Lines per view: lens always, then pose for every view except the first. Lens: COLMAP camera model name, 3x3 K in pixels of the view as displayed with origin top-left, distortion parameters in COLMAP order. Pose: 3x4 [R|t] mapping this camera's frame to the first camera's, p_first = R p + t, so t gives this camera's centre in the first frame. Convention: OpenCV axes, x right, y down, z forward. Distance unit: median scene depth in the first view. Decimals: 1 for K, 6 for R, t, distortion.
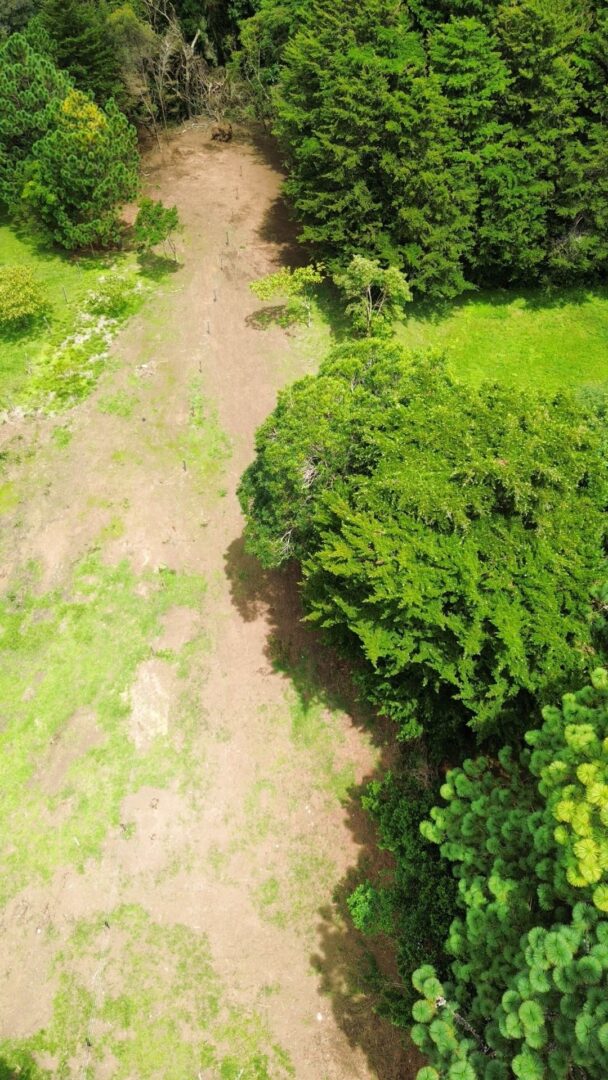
lens RADIAL K [[771.7, 0, 301.7], [0, 771.7, 546.1], [0, 0, 1]] dist [0.055159, -0.043366]
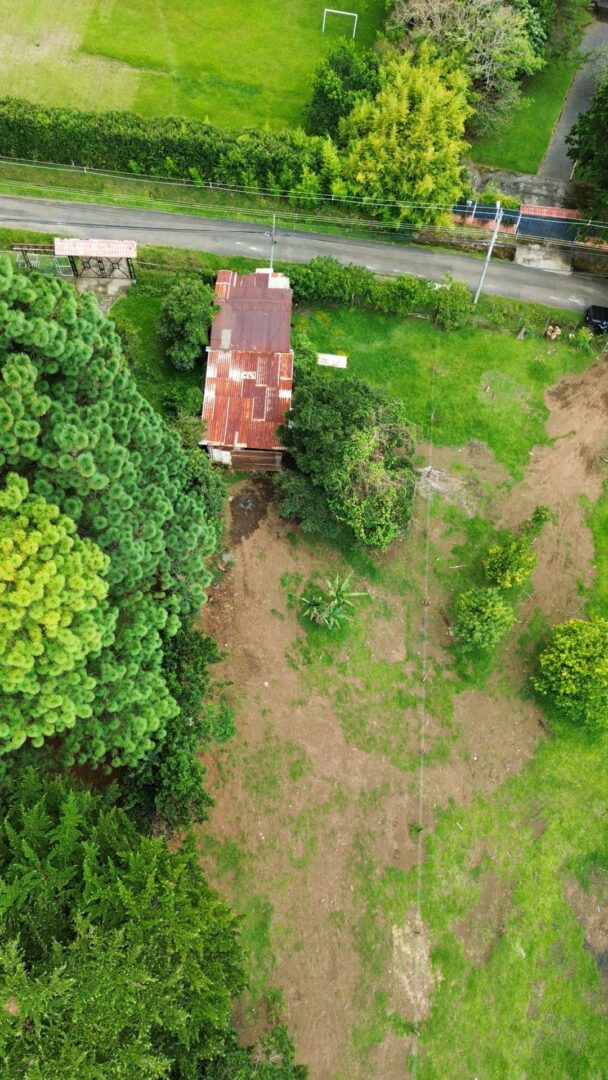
lens RADIAL K [[766.0, 0, 301.9], [0, 766.0, 545.9], [0, 0, 1]] dist [0.073037, -0.066410]
pose [[-0.998169, -0.059643, 0.010050, -0.033463], [0.039039, -0.508390, 0.860241, -0.381680], [-0.046198, 0.859059, 0.509788, 0.044629]]
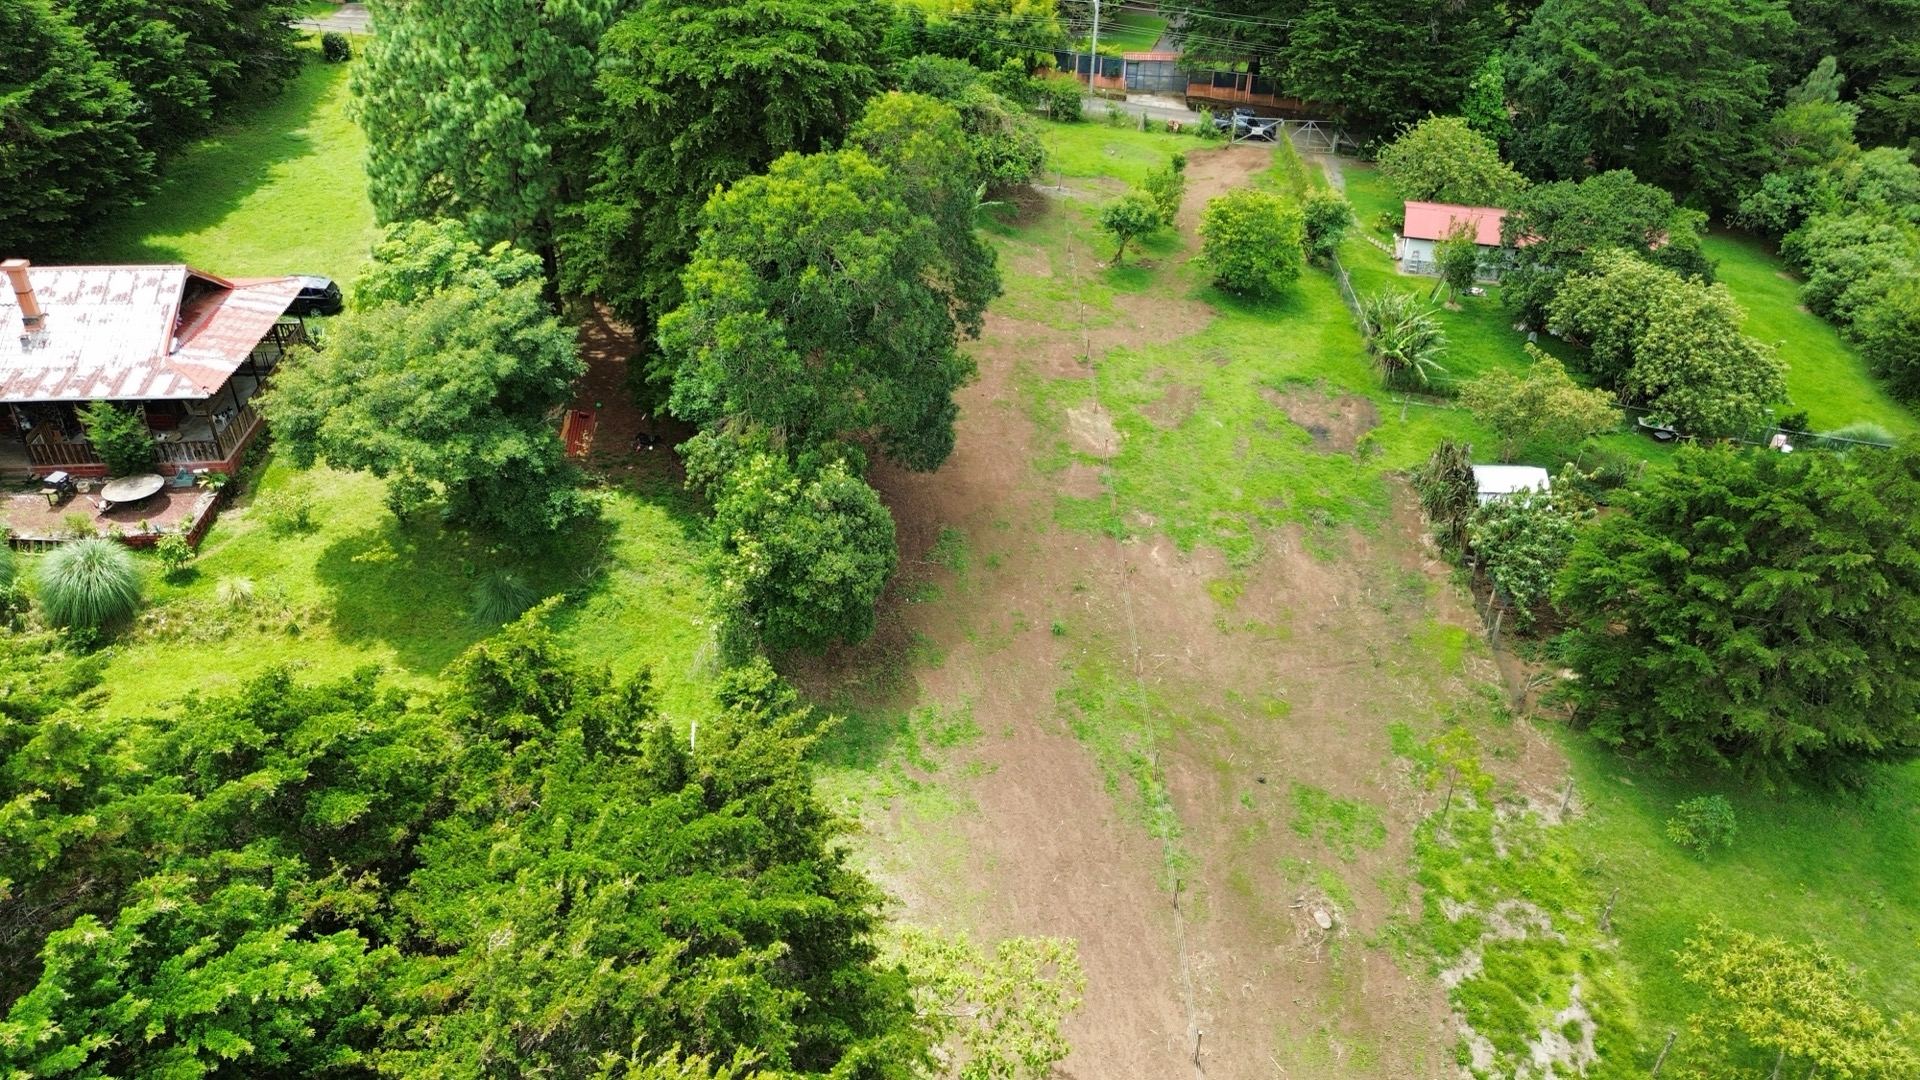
lens RADIAL K [[1361.8, 0, 945.2], [0, 1361.8, 535.5], [0, 0, 1]] dist [0.073037, -0.066410]
pose [[-0.999256, -0.003338, -0.038422, 0.023218], [-0.038414, -0.002347, 0.999259, -1.270424], [-0.003425, 0.999992, 0.002217, 1.107514]]
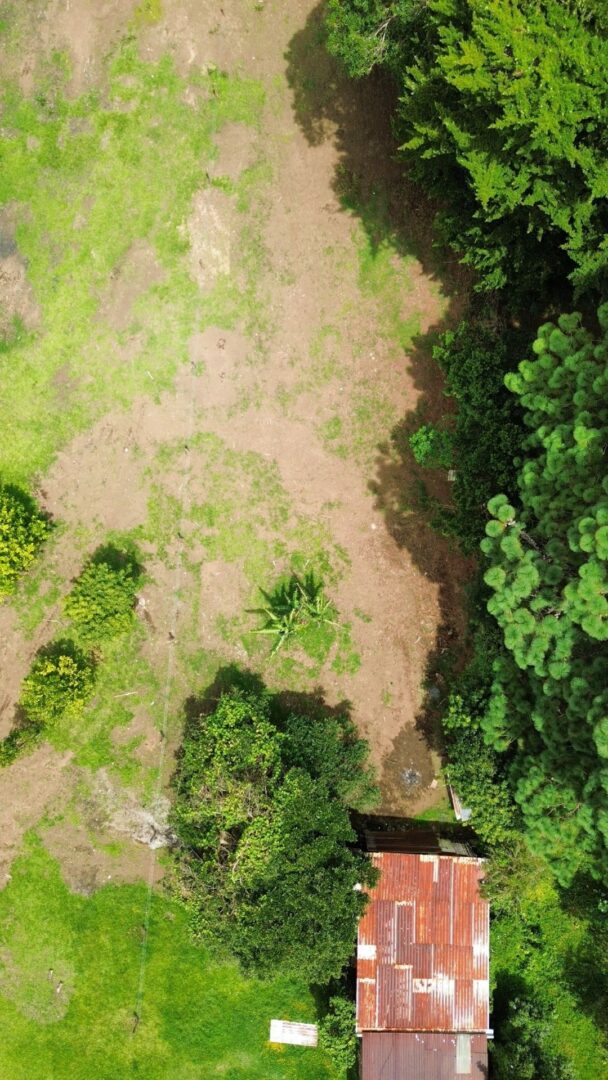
lens RADIAL K [[766.0, 0, 301.9], [0, 766.0, 545.9], [0, 0, 1]] dist [0.073037, -0.066410]
pose [[0.999106, 0.042216, -0.002334, -0.064764], [-0.034172, 0.838780, 0.543397, -0.001065], [0.024897, -0.542832, 0.839472, 0.004712]]
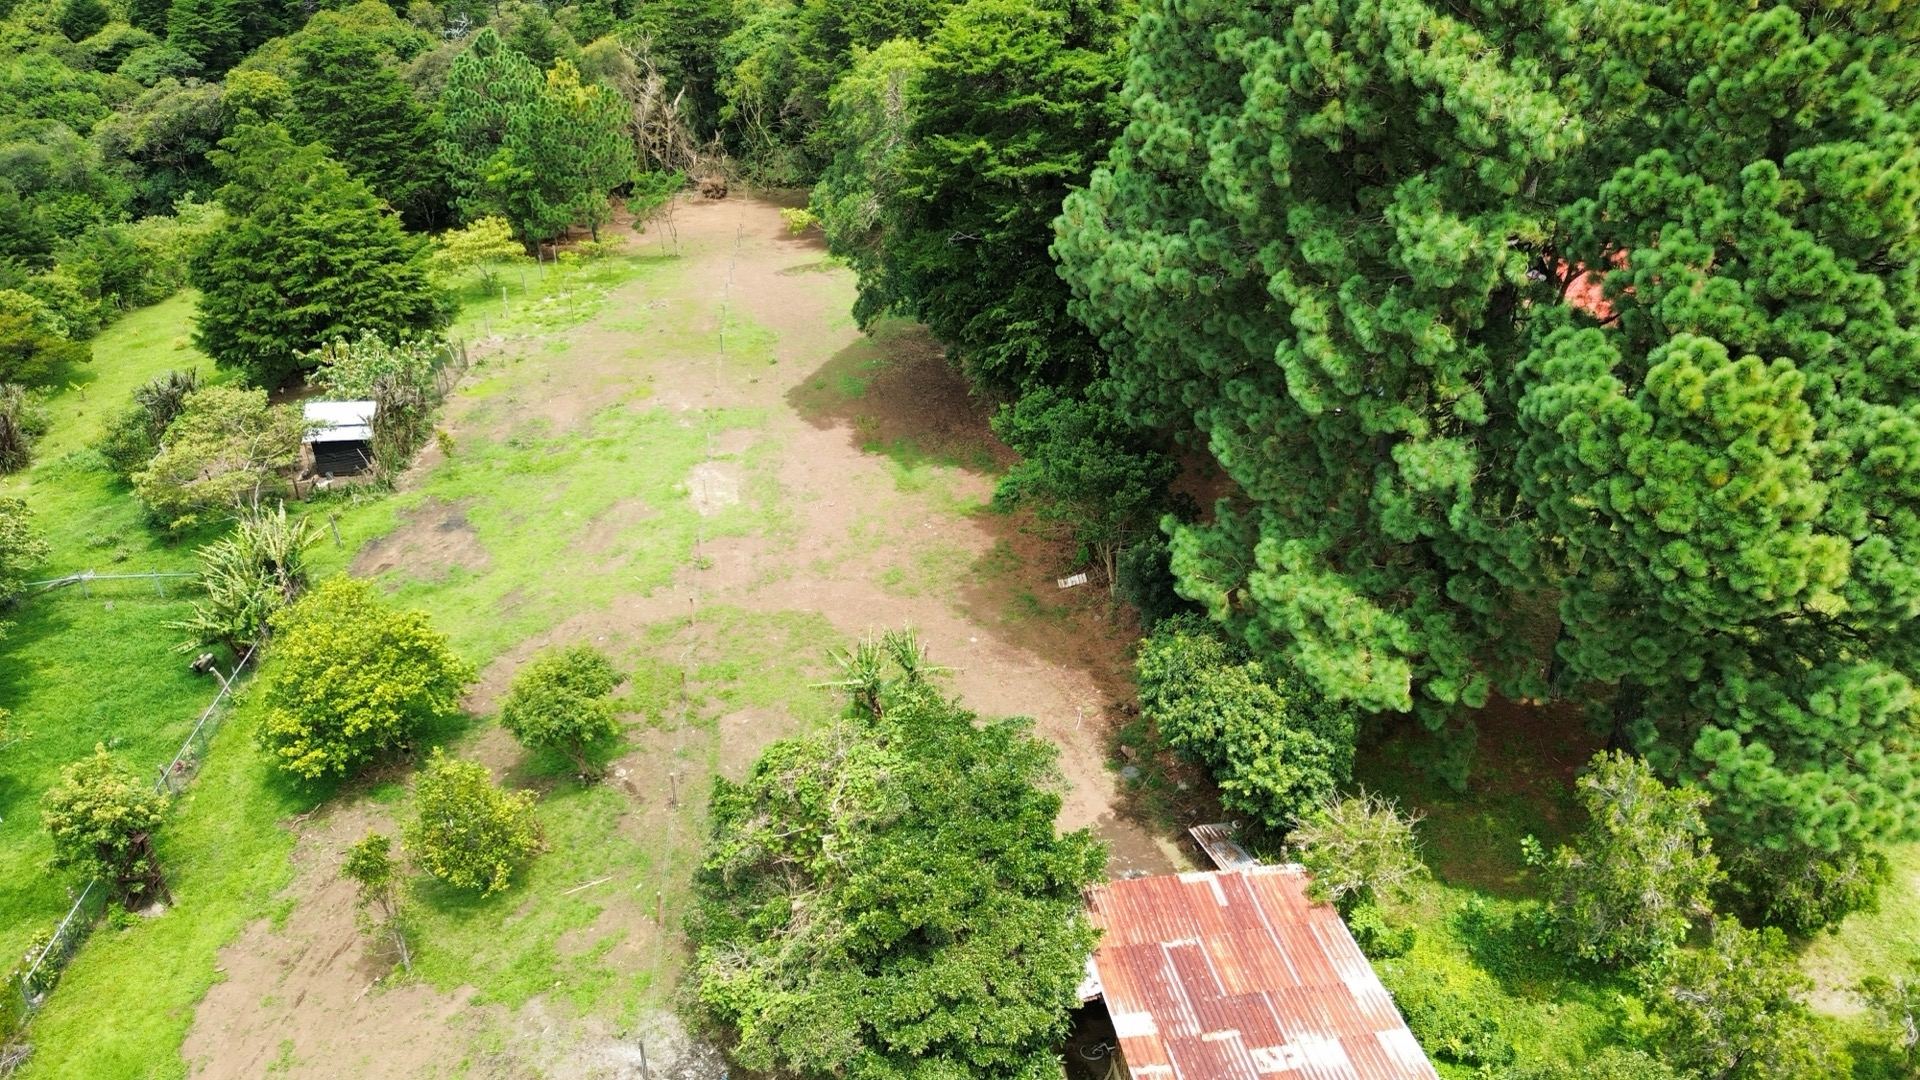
lens RADIAL K [[1361.8, 0, 945.2], [0, 1361.8, 535.5], [0, 0, 1]] dist [0.073037, -0.066410]
pose [[0.989531, -0.072726, 0.124660, -0.137019], [0.120937, 0.889215, -0.441215, 0.882825], [-0.078762, 0.451671, 0.888701, -0.231177]]
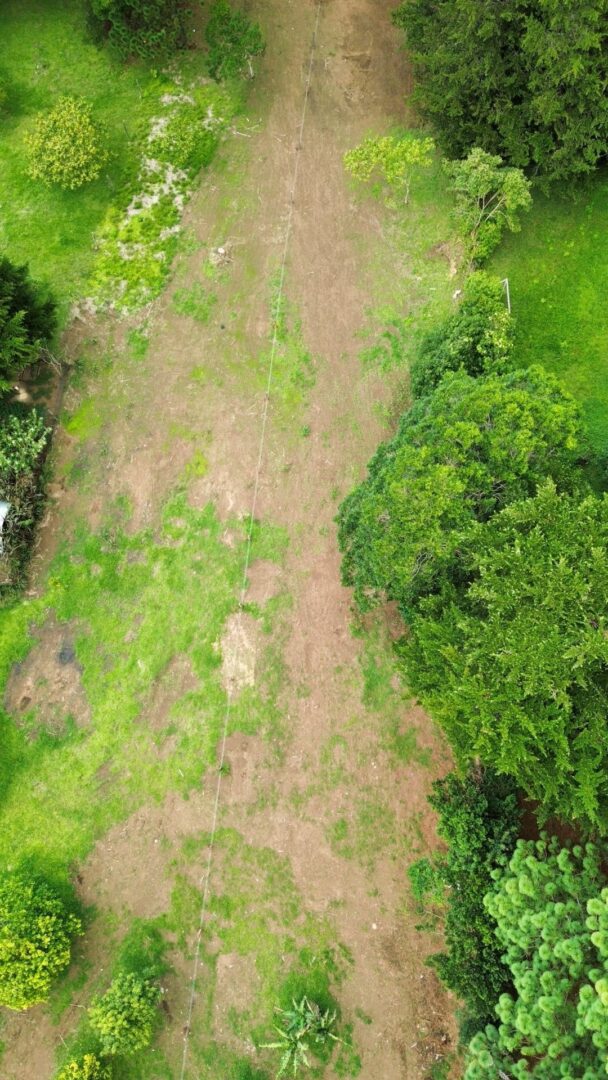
lens RADIAL K [[766.0, 0, 301.9], [0, 766.0, 545.9], [0, 0, 1]] dist [0.073037, -0.066410]
pose [[0.997548, 0.068562, -0.014059, -0.098600], [-0.057103, 0.913455, 0.402912, -0.395362], [0.040467, -0.401122, 0.915131, 0.045711]]
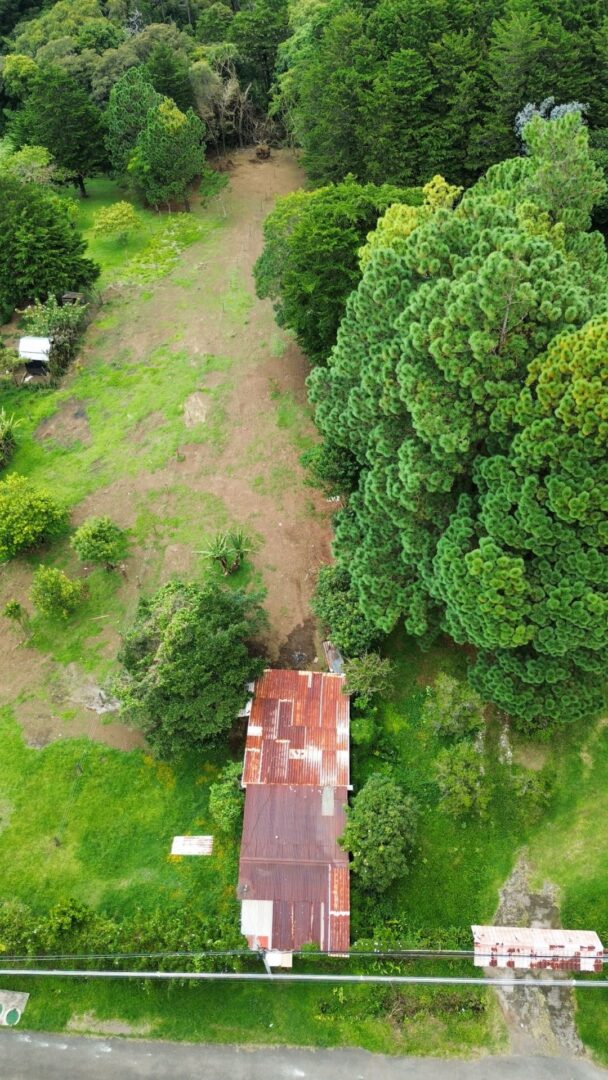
lens RADIAL K [[766.0, 0, 301.9], [0, 766.0, 545.9], [0, 0, 1]] dist [0.073037, -0.066410]
pose [[0.998094, 0.047240, -0.039700, 0.115319], [-0.051666, 0.991542, -0.119056, 0.679654], [0.033740, 0.120880, 0.992094, -0.612920]]
